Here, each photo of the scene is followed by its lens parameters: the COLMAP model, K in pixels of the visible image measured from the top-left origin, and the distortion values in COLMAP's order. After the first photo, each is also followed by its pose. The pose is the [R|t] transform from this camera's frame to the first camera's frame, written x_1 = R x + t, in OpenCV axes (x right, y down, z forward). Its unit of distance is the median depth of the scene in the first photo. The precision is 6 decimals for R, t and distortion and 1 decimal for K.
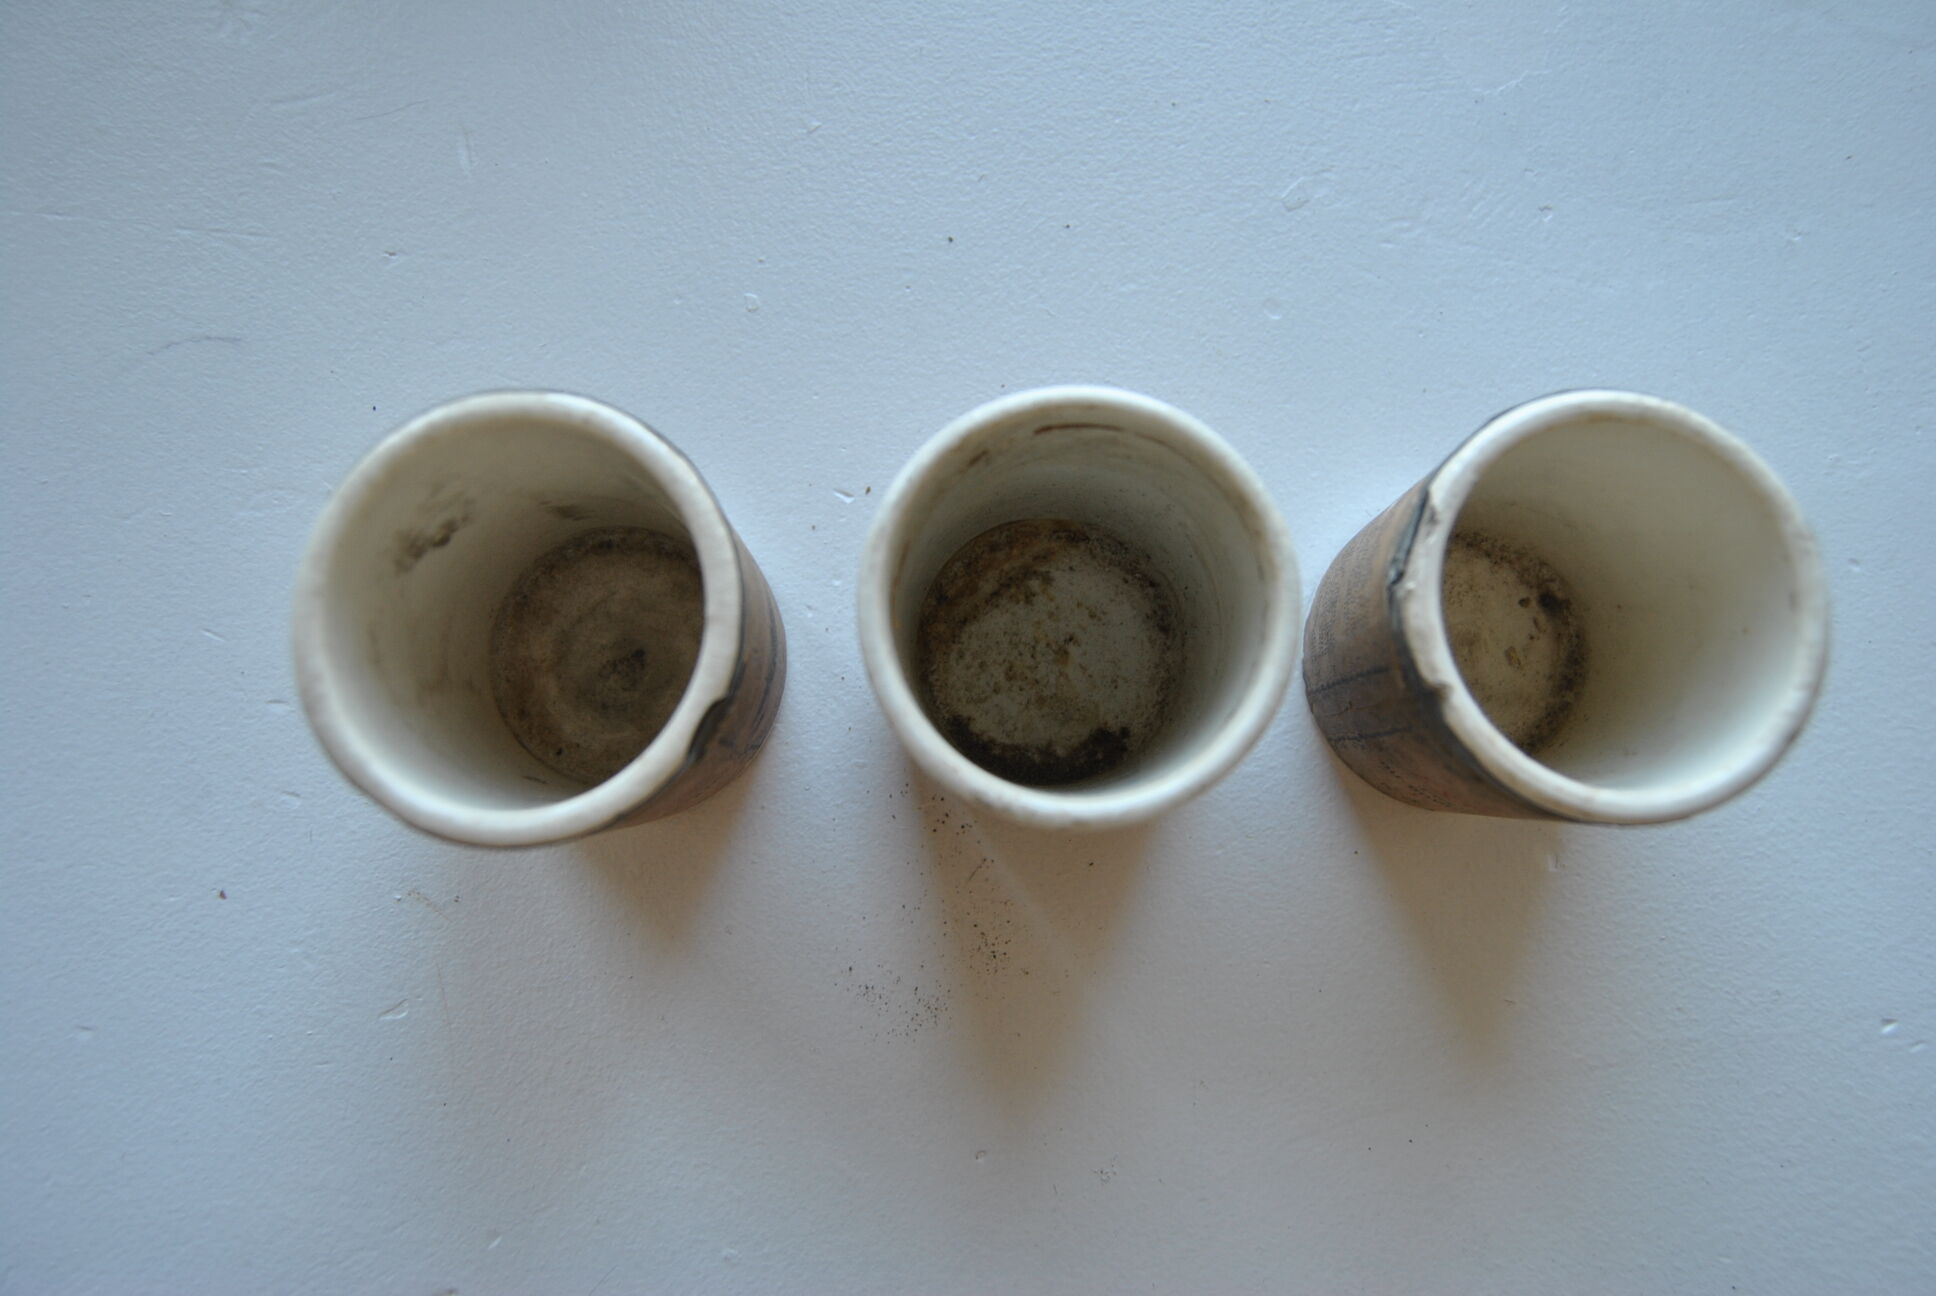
lens RADIAL K [[1609.1, 0, 968.0], [0, 1609.1, 648.0], [0, 0, 1]] dist [-0.087210, 0.012530]
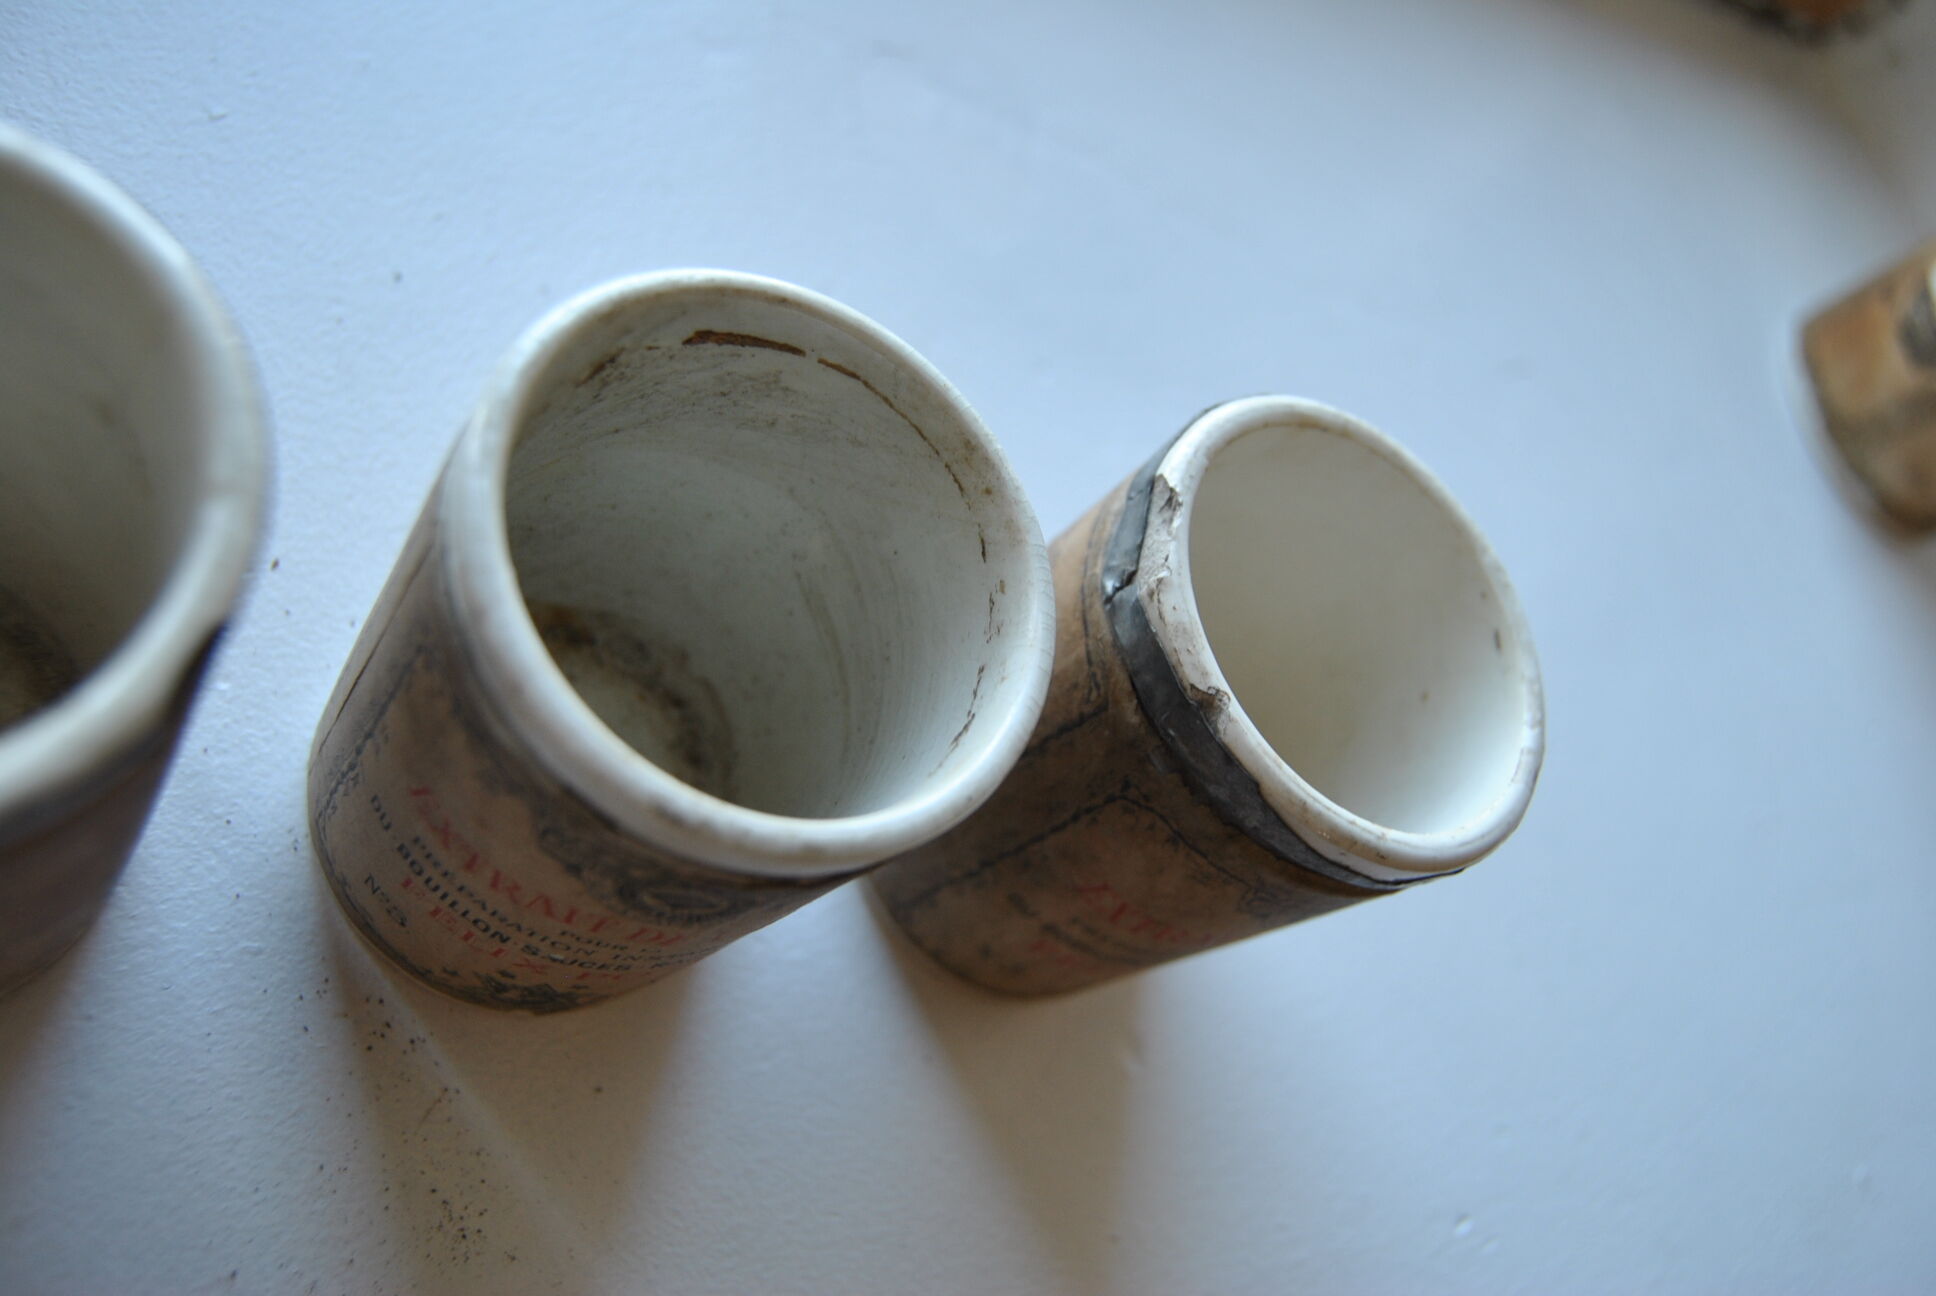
lens RADIAL K [[1609.1, 0, 968.0], [0, 1609.1, 648.0], [0, 0, 1]] dist [-0.087210, 0.012530]
pose [[0.861015, 0.080215, 0.502213, -0.150514], [0.072154, 0.958228, -0.276754, 0.155210], [-0.503435, 0.274526, 0.819261, 0.298341]]
